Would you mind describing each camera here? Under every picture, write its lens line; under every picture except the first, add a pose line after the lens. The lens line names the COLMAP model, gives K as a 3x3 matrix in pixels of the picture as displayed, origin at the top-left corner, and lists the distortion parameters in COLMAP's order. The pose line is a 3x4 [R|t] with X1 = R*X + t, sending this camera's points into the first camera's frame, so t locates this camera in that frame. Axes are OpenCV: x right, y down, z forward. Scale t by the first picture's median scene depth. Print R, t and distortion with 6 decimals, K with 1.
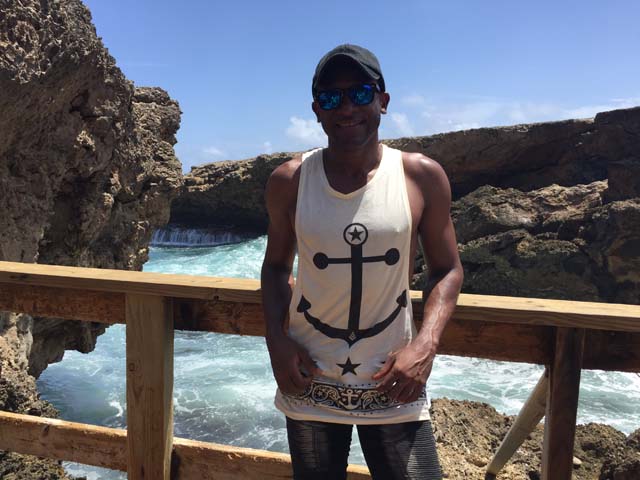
lens RADIAL K [[548.7, 0, 324.5], [0, 548.7, 242.2], [0, 0, 1]] dist [0.036083, -0.075266]
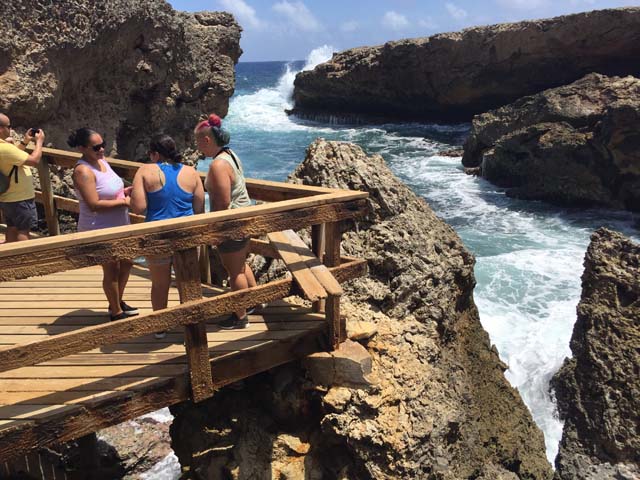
lens RADIAL K [[548.7, 0, 311.8], [0, 548.7, 249.8], [0, 0, 1]] dist [0.036083, -0.075266]
pose [[0.935249, 0.098165, -0.340106, 0.422225], [-0.019587, 0.973659, 0.227168, -0.020951], [0.353447, -0.205797, 0.912537, -0.288771]]
